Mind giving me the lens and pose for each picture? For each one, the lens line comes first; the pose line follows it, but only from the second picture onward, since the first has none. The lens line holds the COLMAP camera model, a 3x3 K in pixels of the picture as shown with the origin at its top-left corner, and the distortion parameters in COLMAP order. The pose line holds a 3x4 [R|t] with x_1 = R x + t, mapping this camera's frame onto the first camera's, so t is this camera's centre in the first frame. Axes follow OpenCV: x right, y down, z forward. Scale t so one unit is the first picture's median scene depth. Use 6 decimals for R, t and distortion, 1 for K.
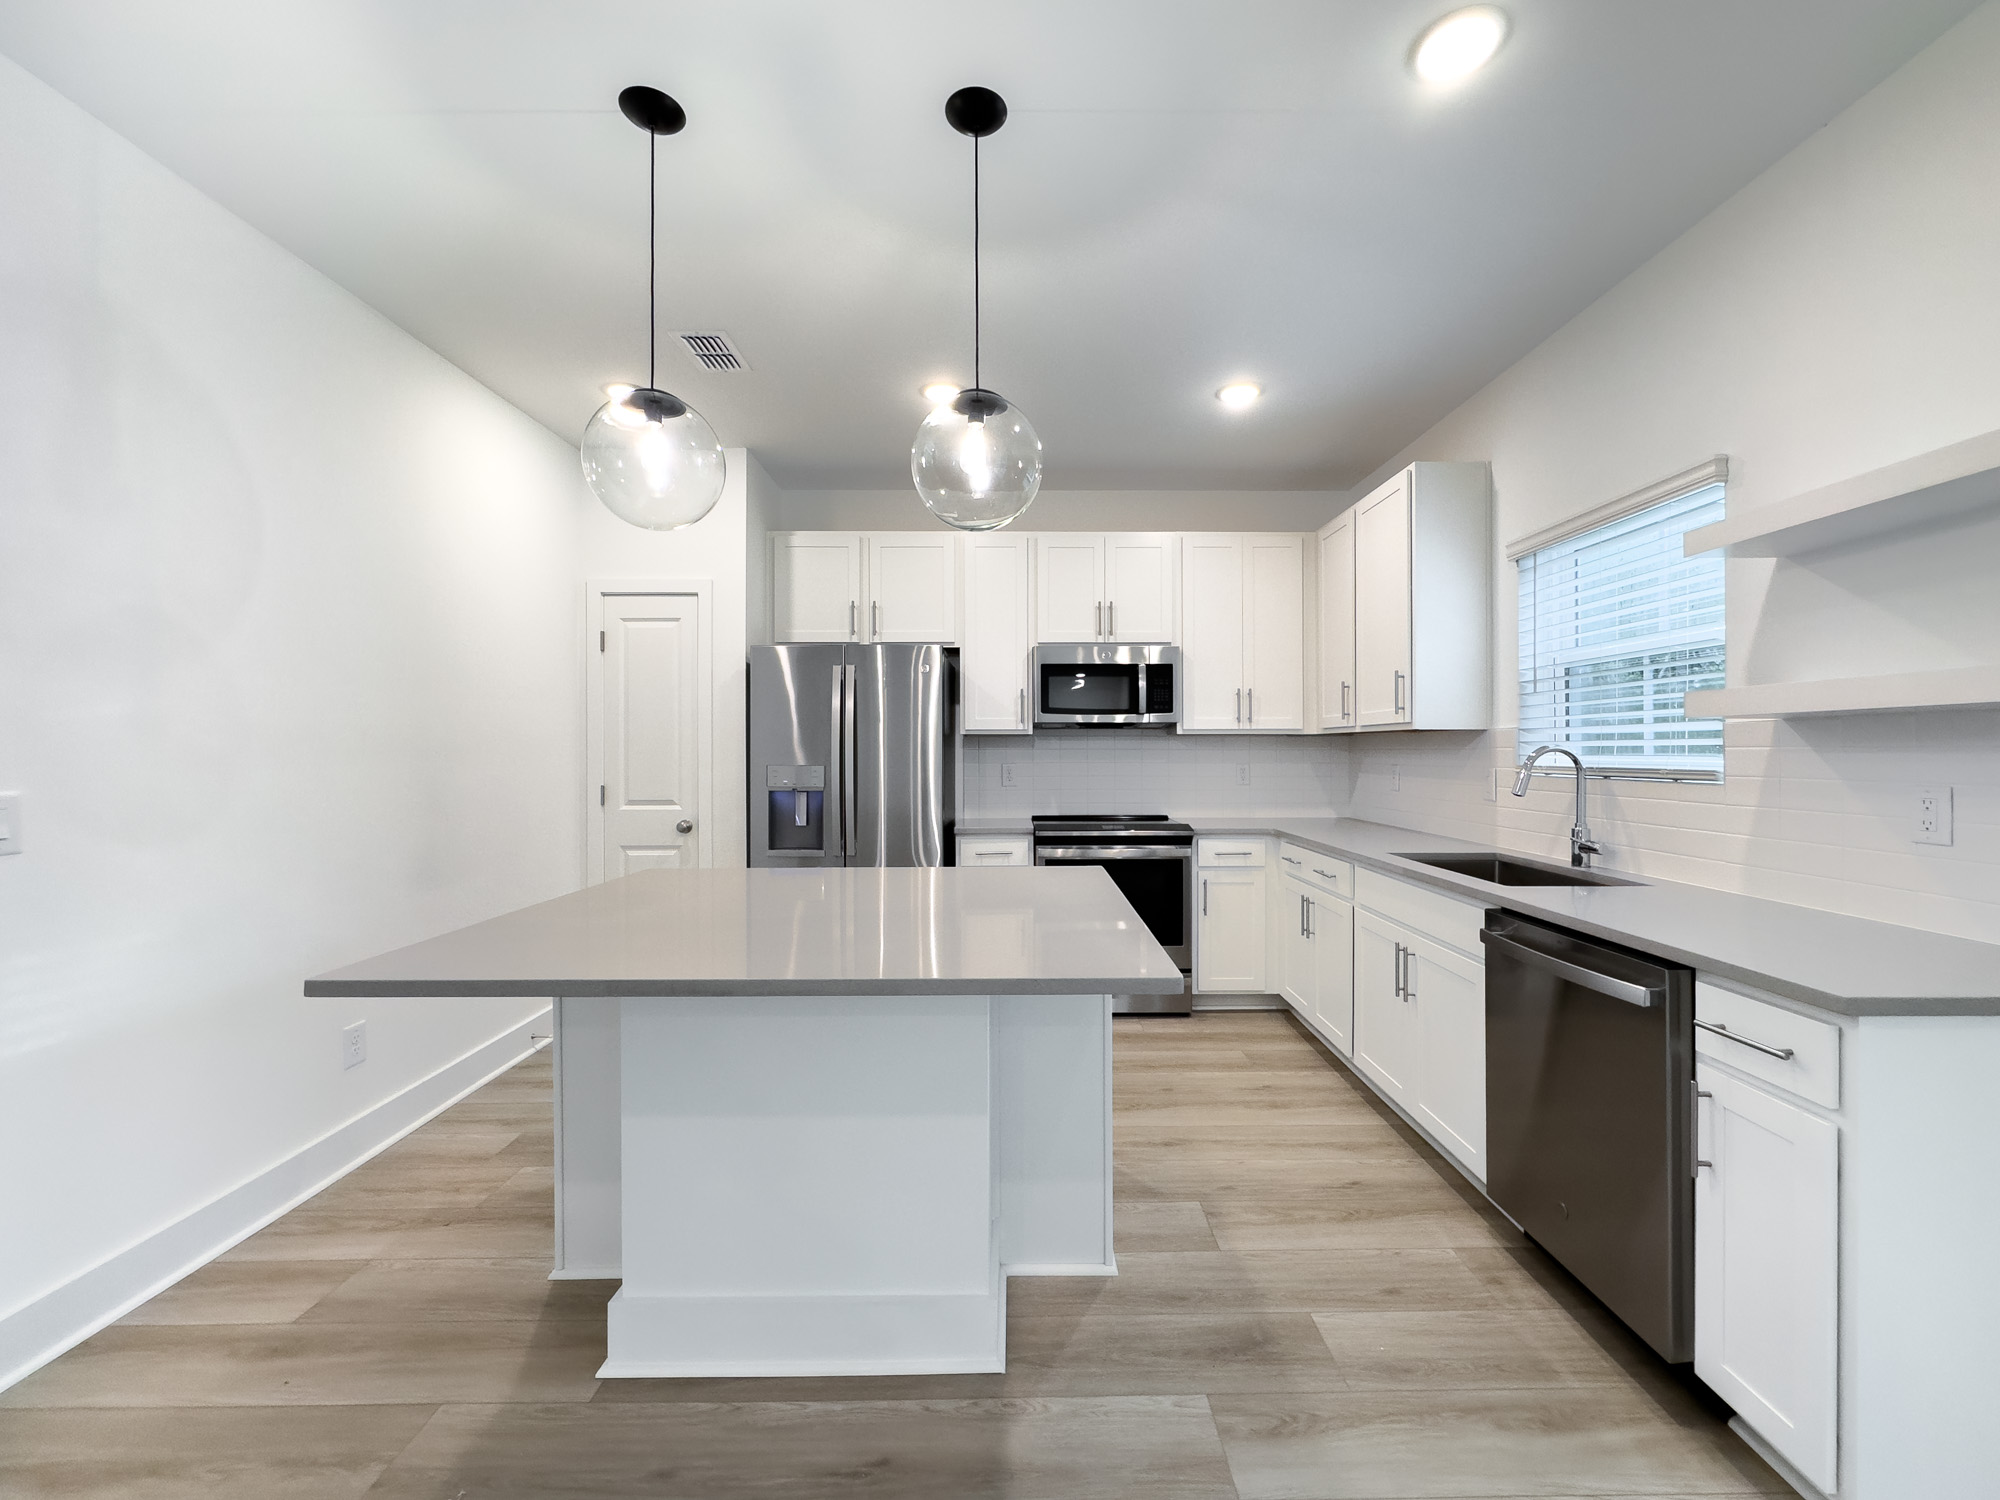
lens RADIAL K [[808.0, 0, 1000.9], [0, 808.0, 745.9], [0, 0, 1]] dist [-0.000646, -0.000051]
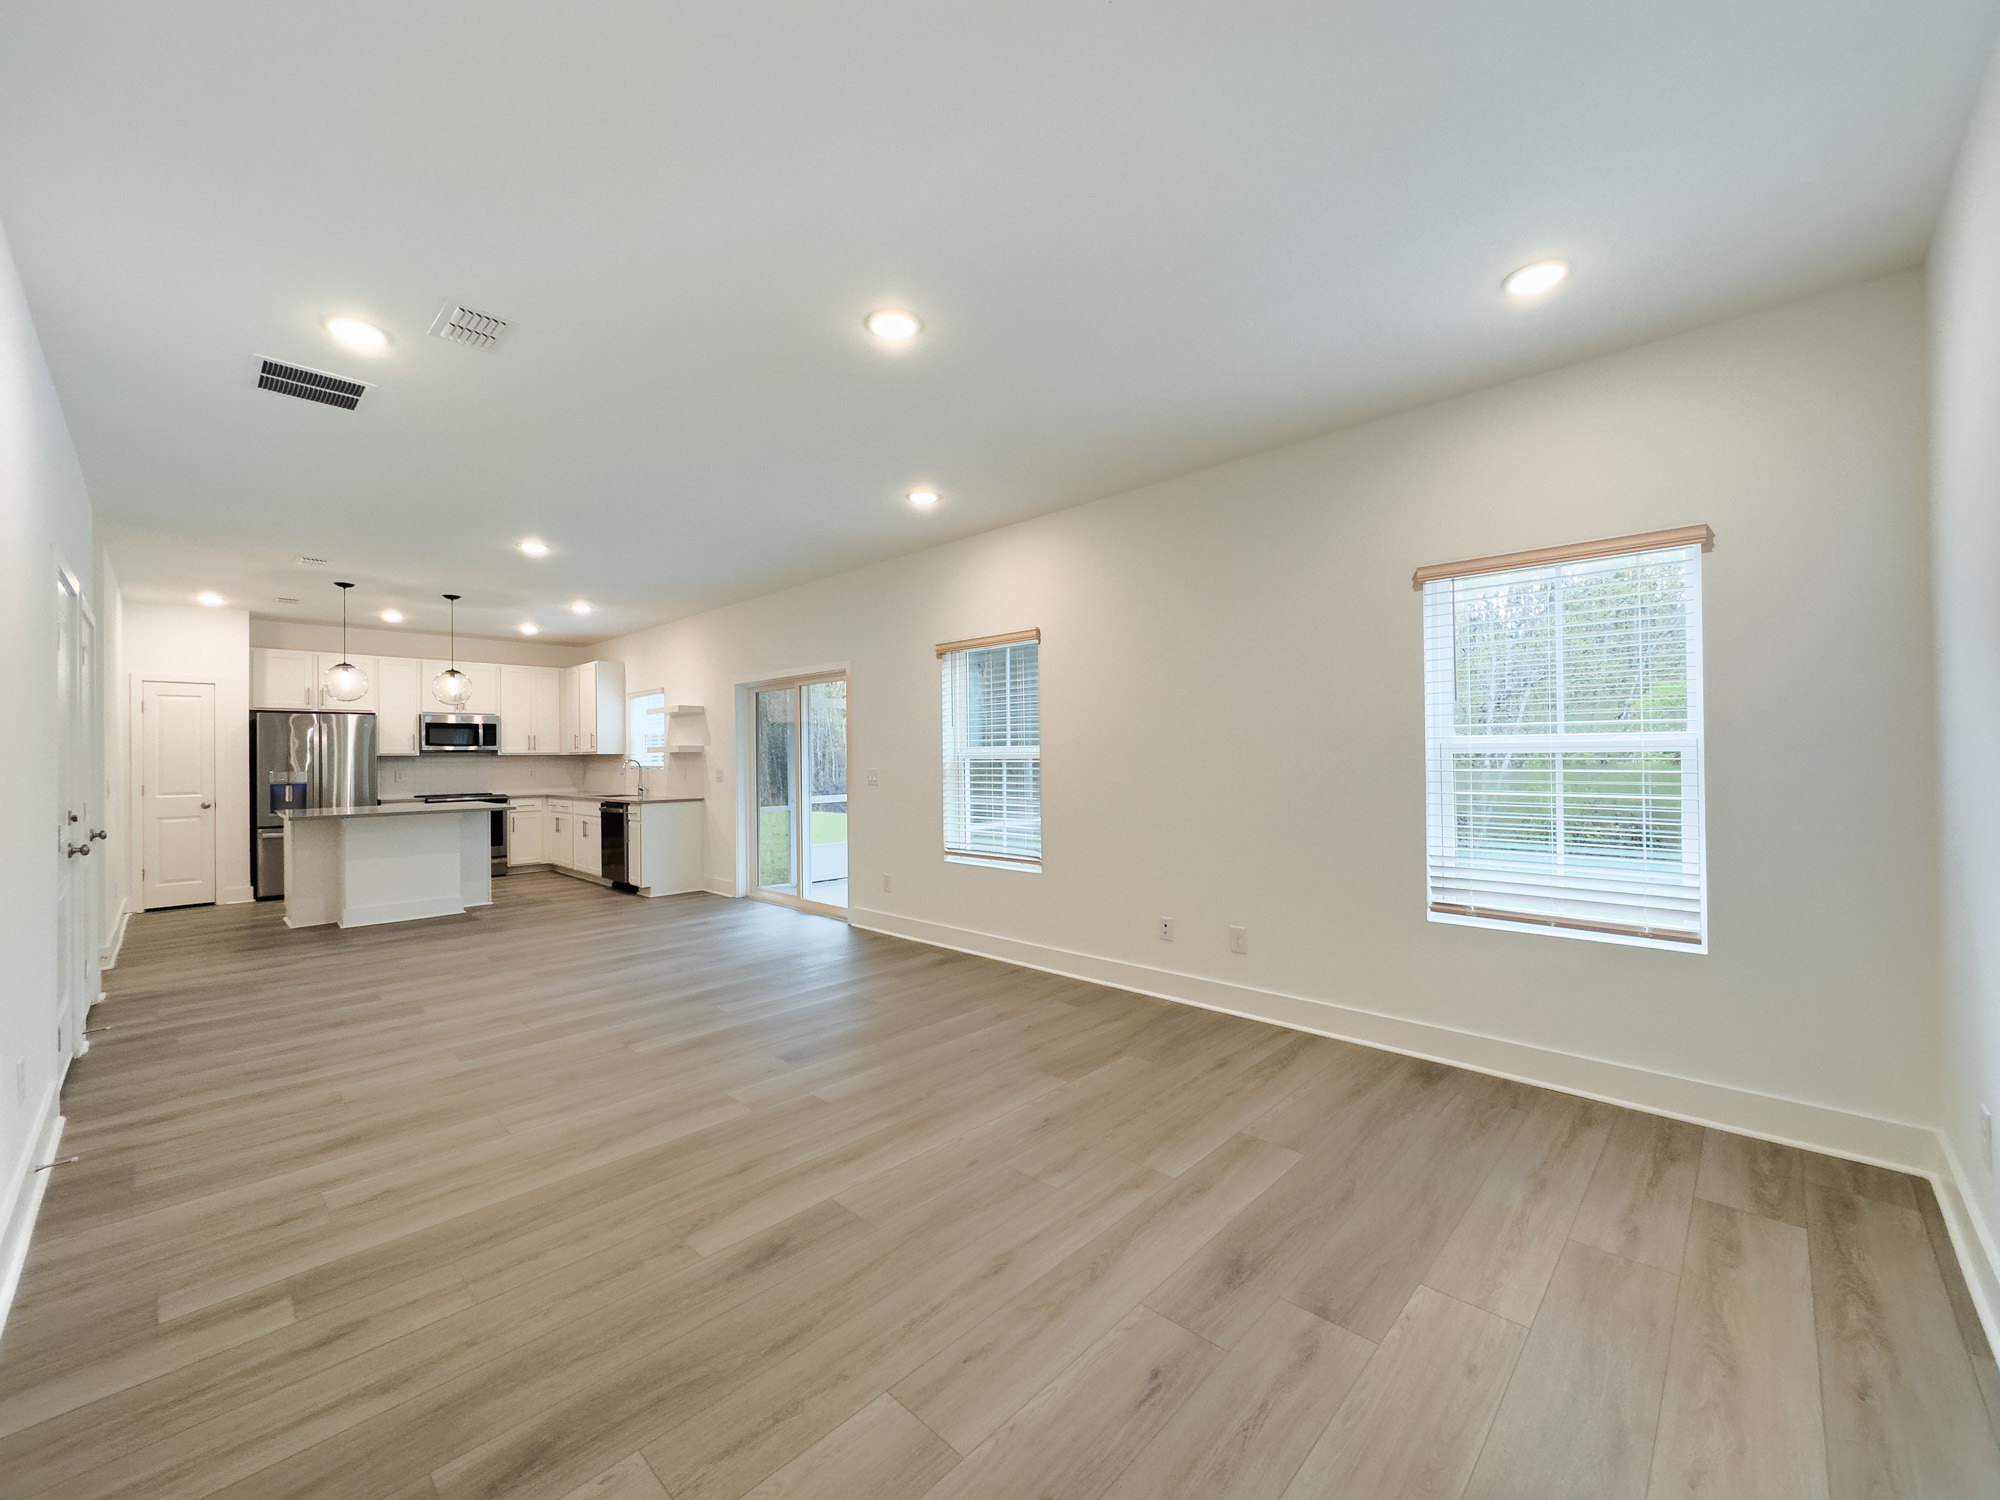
lens RADIAL K [[808.0, 0, 989.1], [0, 808.0, 750.6], [0, 0, 1]] dist [-0.000646, -0.000051]
pose [[0.696789, 0.000710, 0.717275, -0.436712], [0.005907, 0.999960, -0.006728, -0.004456], [-0.717251, 0.008925, 0.696757, -1.519938]]
